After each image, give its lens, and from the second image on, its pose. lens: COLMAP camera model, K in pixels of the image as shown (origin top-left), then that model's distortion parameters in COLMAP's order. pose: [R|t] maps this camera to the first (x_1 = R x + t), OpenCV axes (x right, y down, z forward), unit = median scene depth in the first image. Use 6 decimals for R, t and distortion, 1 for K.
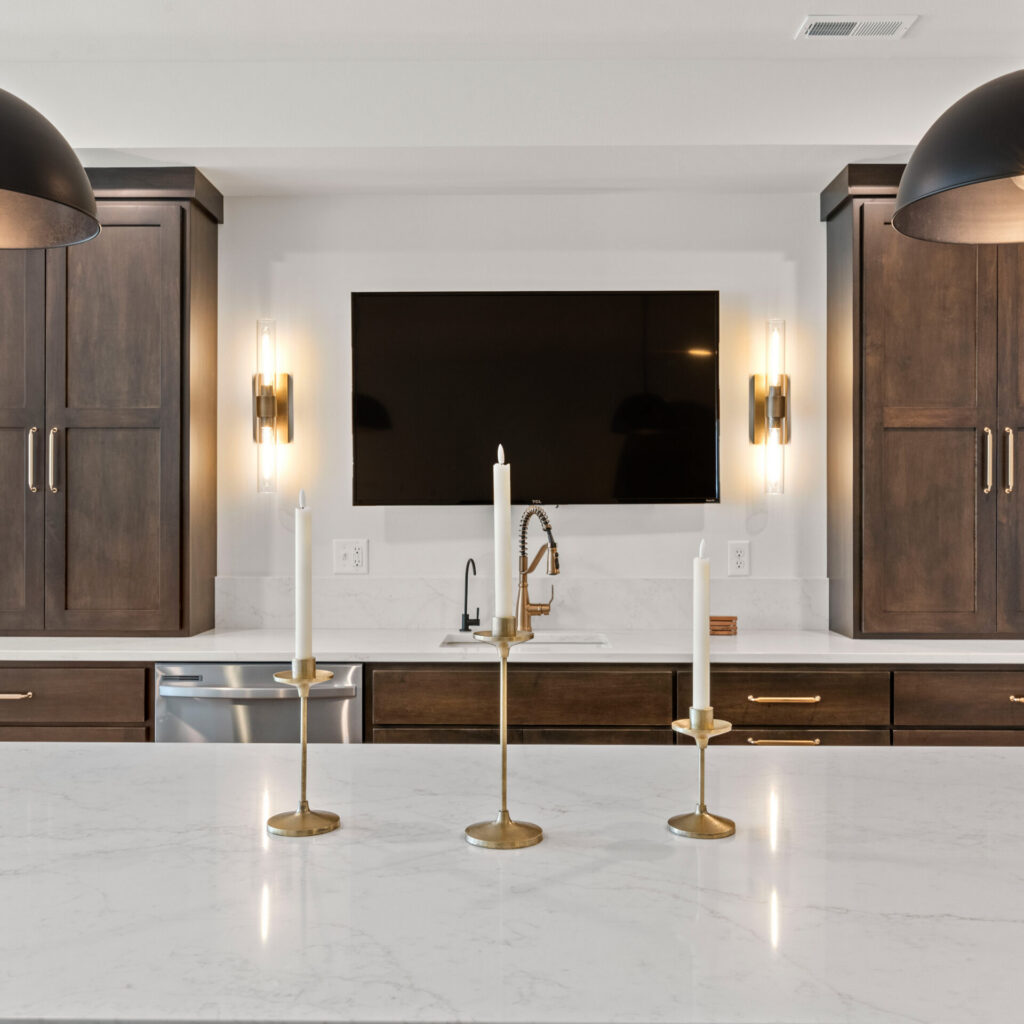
lens RADIAL K [[1127.2, 0, 512.0], [0, 1127.2, 512.0], [0, 0, 1]] dist [0.011302, -0.003877]
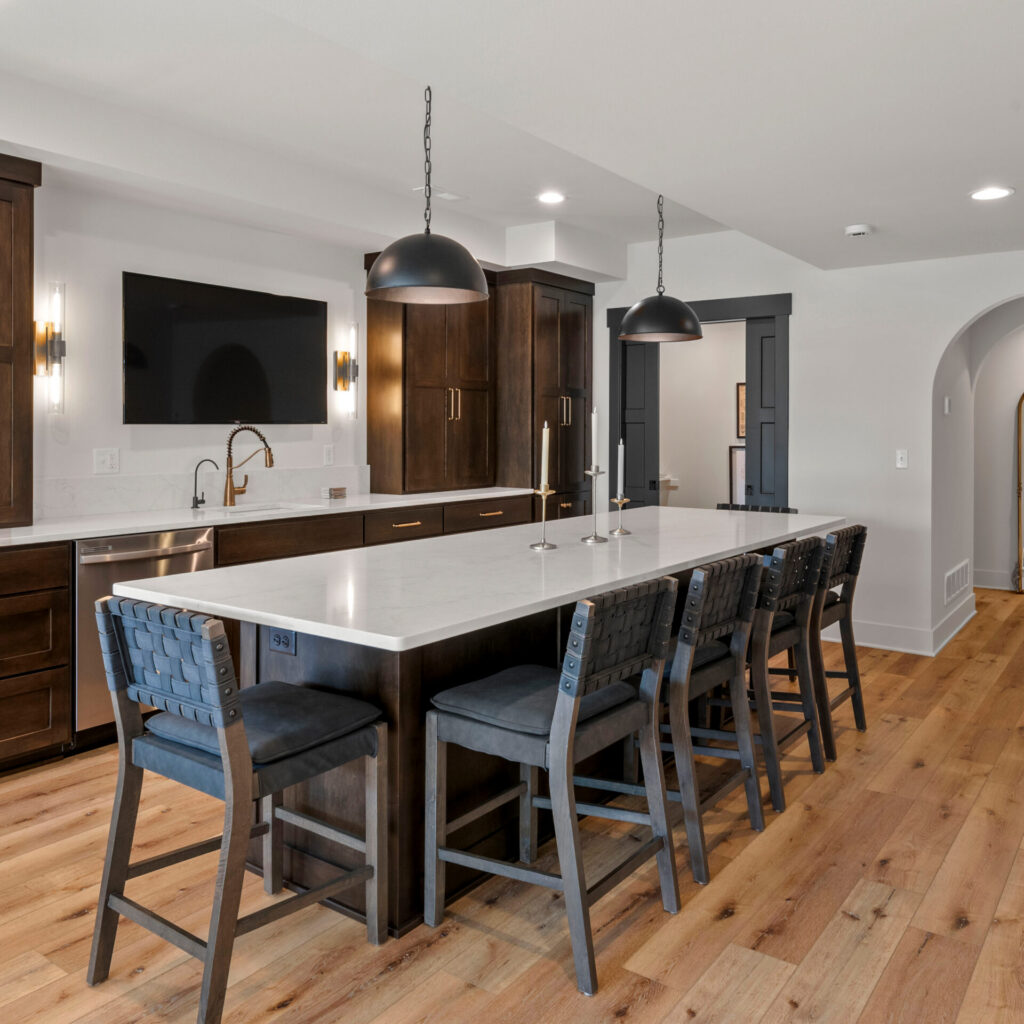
lens RADIAL K [[890.9, 0, 528.2], [0, 890.9, 437.9], [0, 0, 1]] dist [-0.003167, -0.001792]
pose [[0.572460, -0.008031, 0.819893, -0.768032], [0.001329, 0.999960, 0.008867, 0.002137], [-0.819931, -0.003986, 0.572448, -0.043869]]
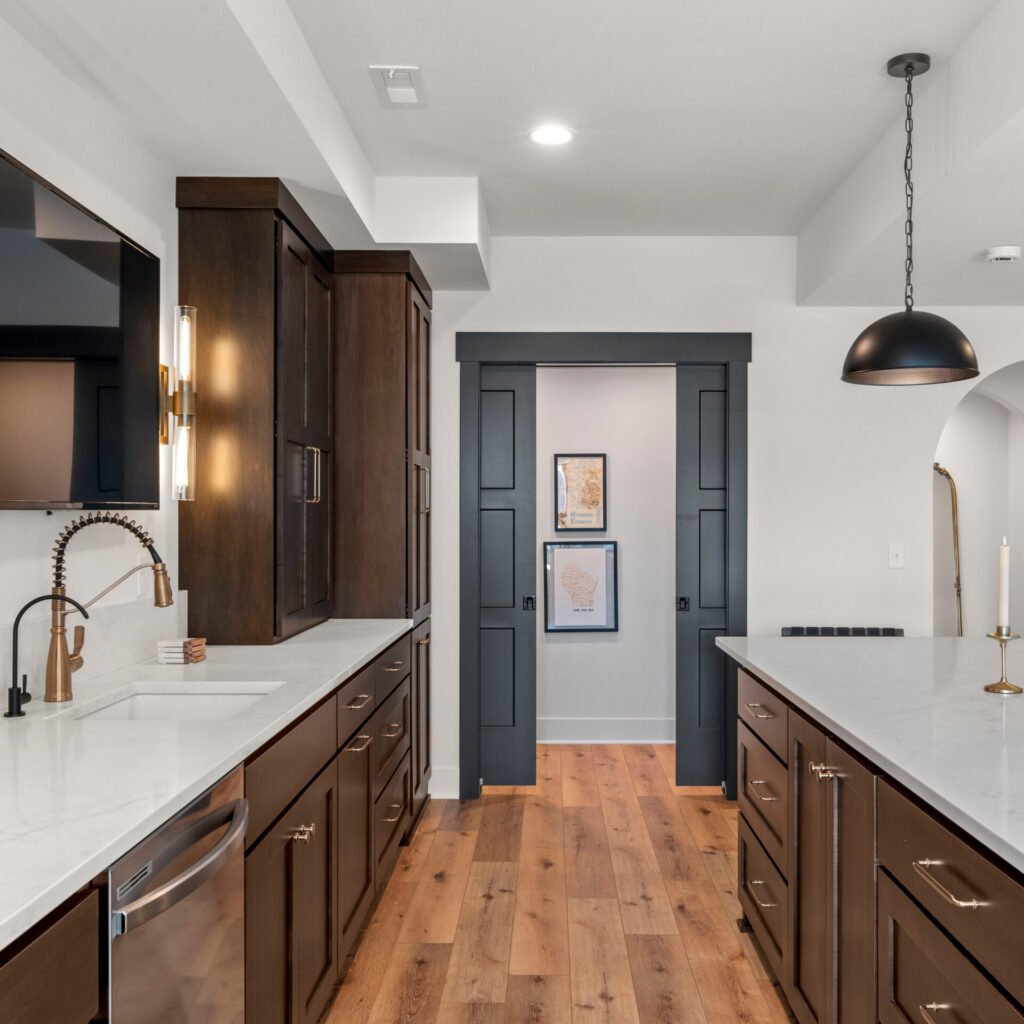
lens RADIAL K [[1127.2, 0, 512.0], [0, 1127.2, 512.0], [0, 0, 1]] dist [0.011302, -0.003877]
pose [[-0.009462, 0.004665, 0.999944, -0.669757], [0.002216, 0.999987, -0.004644, -0.001536], [-0.999953, 0.002172, -0.009472, 0.741241]]
